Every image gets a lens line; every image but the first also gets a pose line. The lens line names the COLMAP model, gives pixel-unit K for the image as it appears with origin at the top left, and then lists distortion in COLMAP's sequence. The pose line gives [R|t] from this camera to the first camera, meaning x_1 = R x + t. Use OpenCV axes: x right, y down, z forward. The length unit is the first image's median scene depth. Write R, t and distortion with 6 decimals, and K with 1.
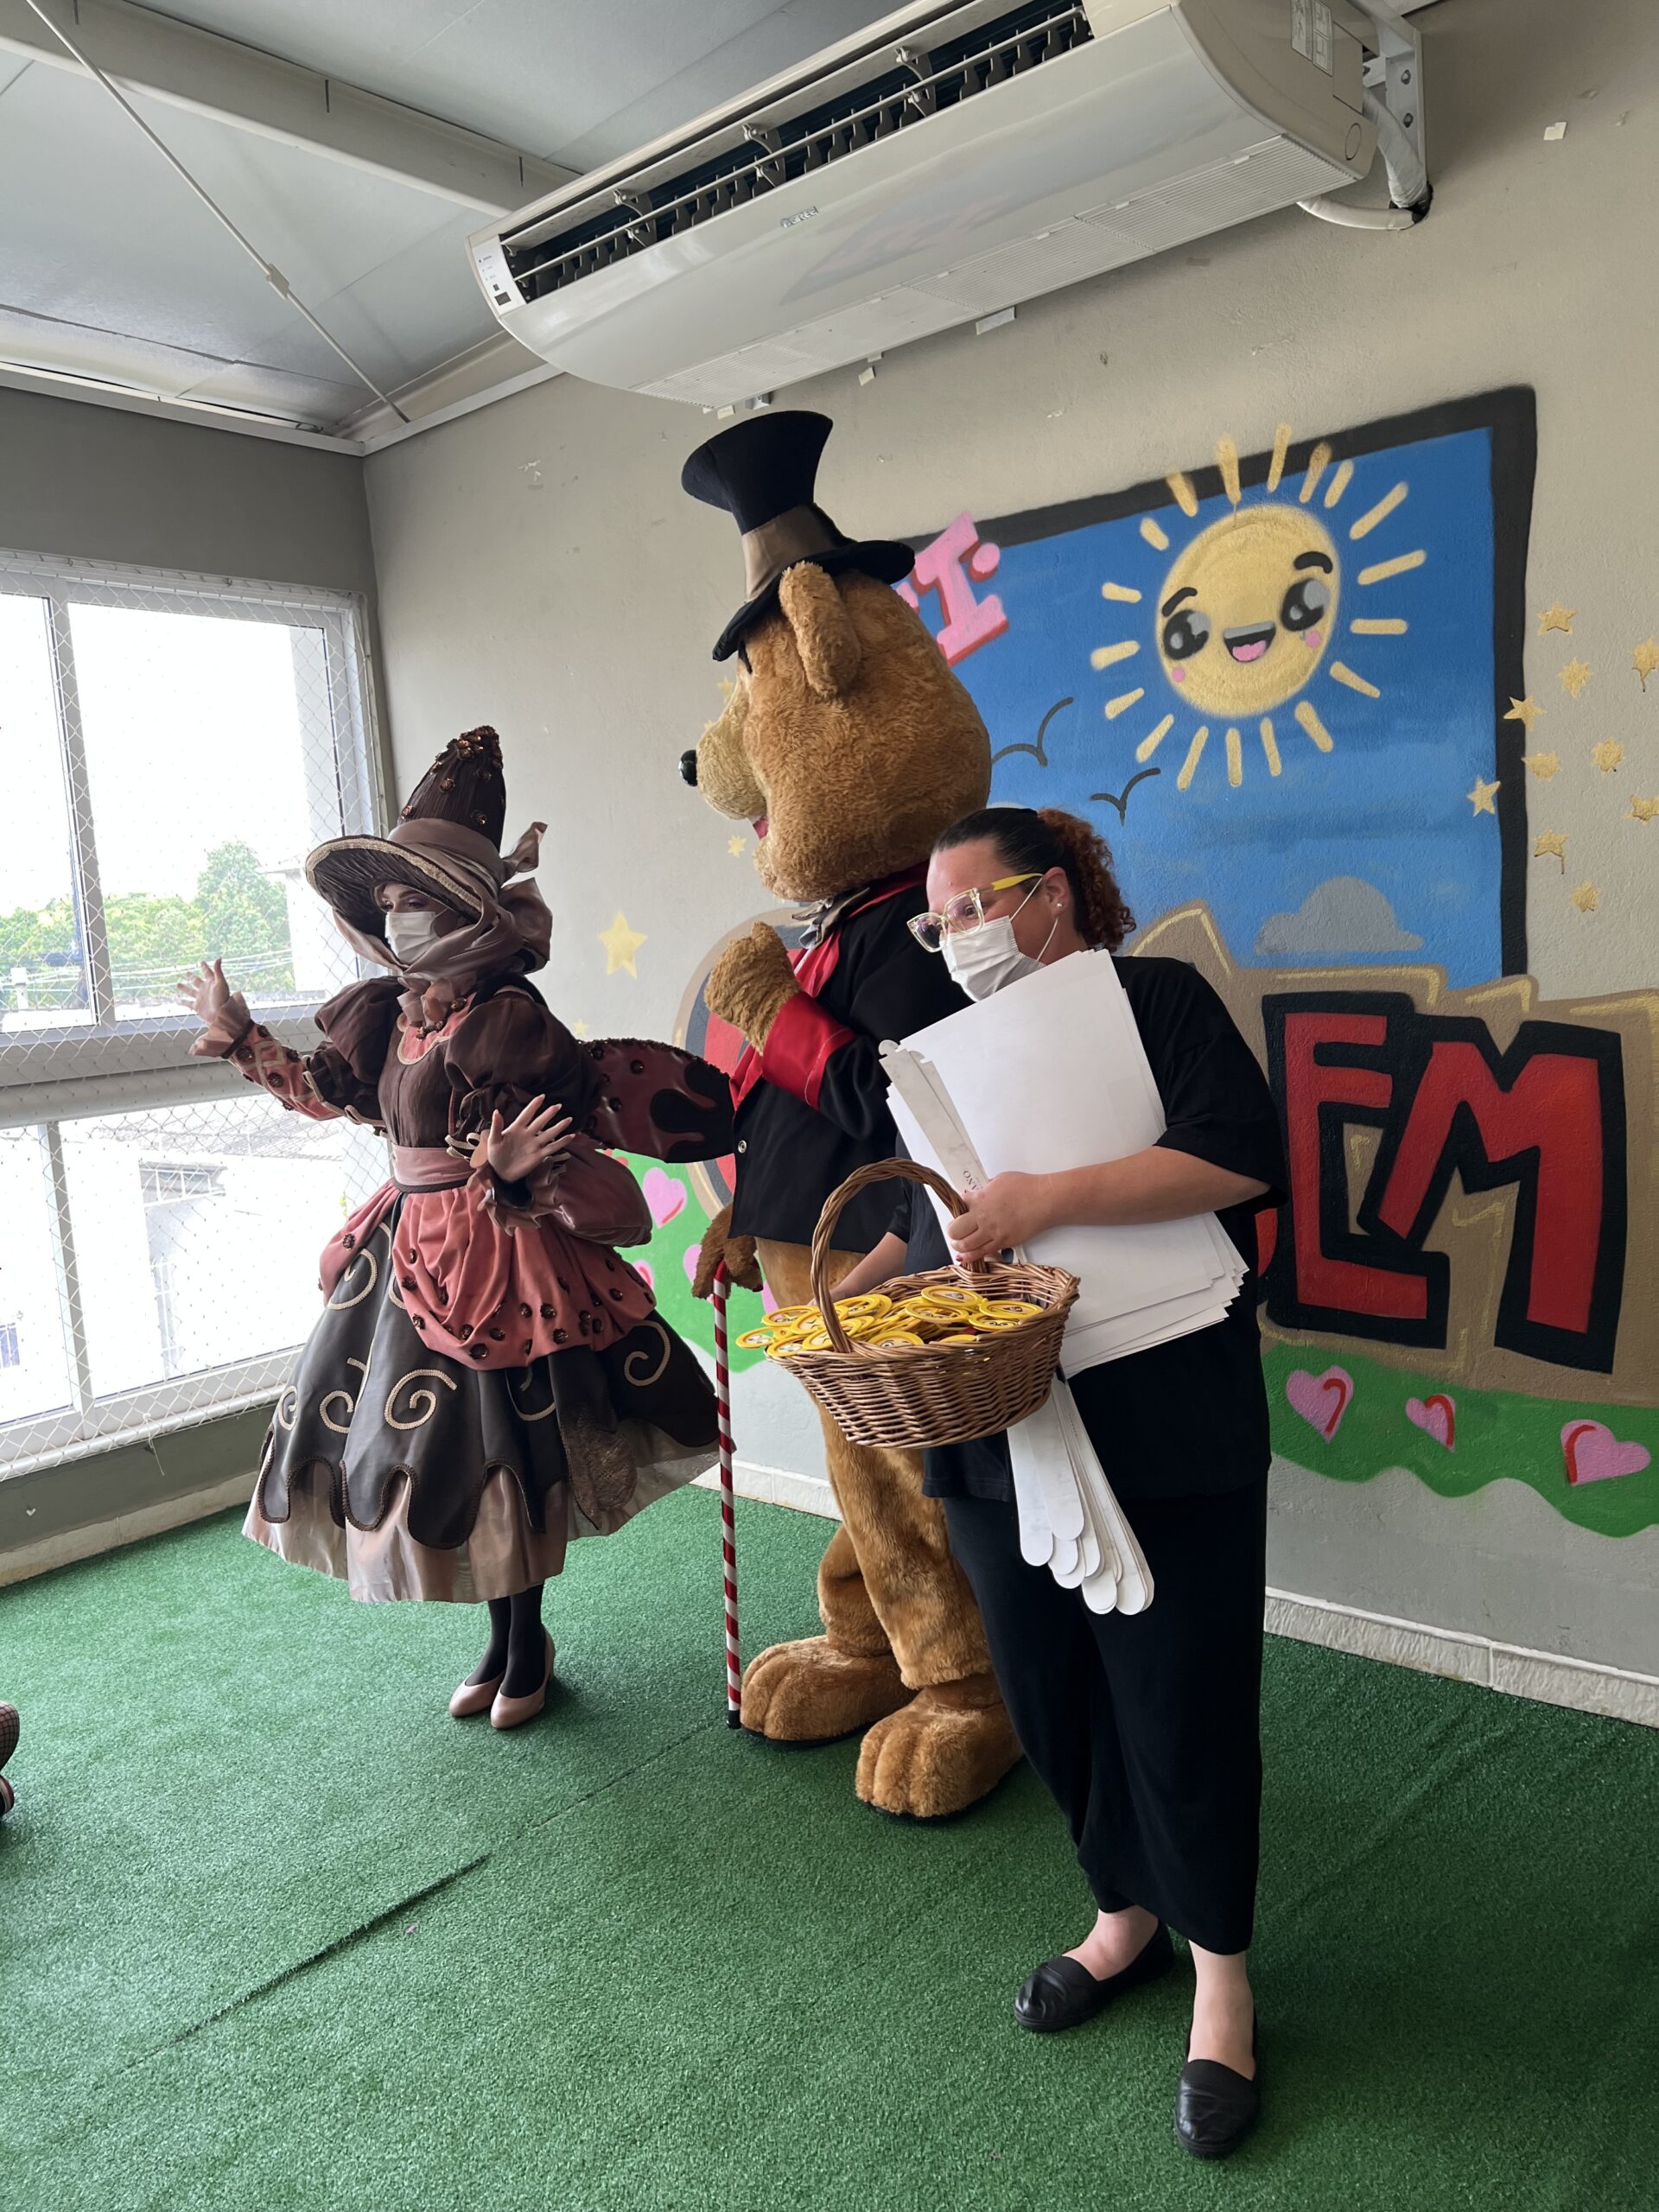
lens RADIAL K [[1665.1, 0, 809.6], [0, 1665.1, 1123.3], [0, 0, 1]] dist [0.033054, -0.046629]
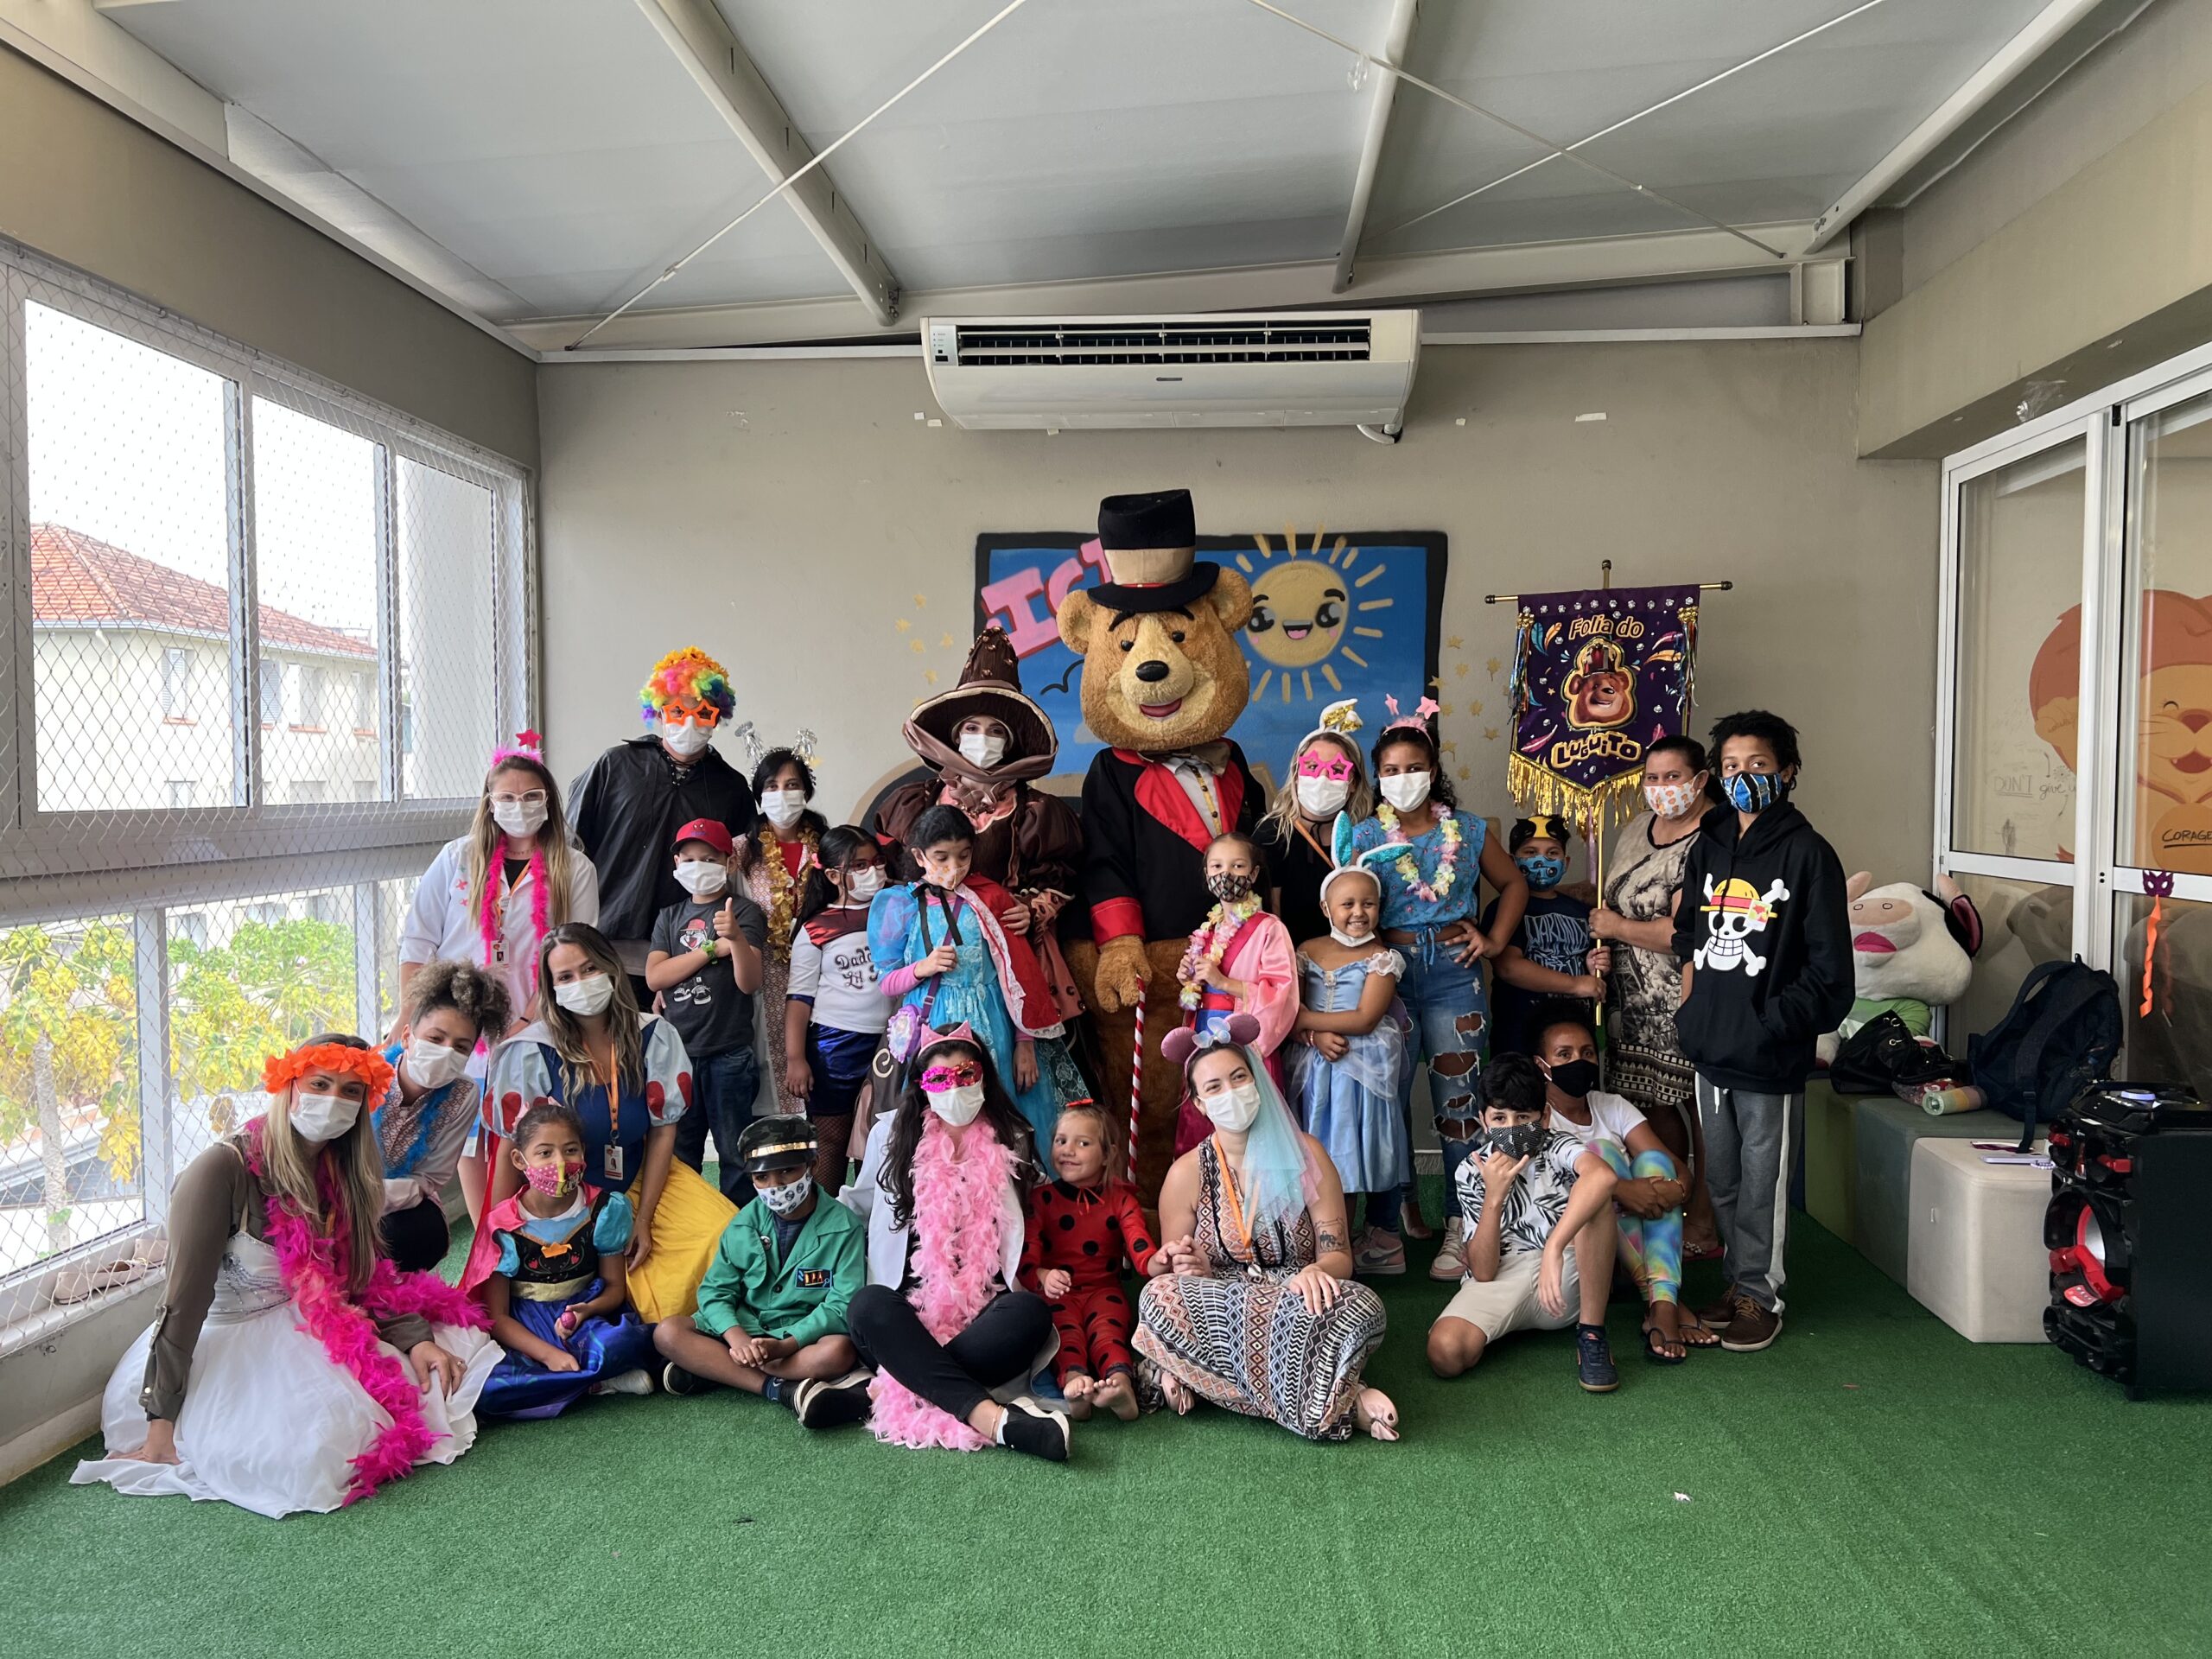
lens RADIAL K [[1665.1, 0, 1115.0], [0, 1665.1, 872.6], [0, 0, 1]] dist [0.033054, -0.046629]
pose [[0.798522, 0.035372, 0.600925, -1.041476], [0.015872, 0.996688, -0.079759, 0.135672], [-0.601756, 0.073228, 0.795316, -0.359581]]
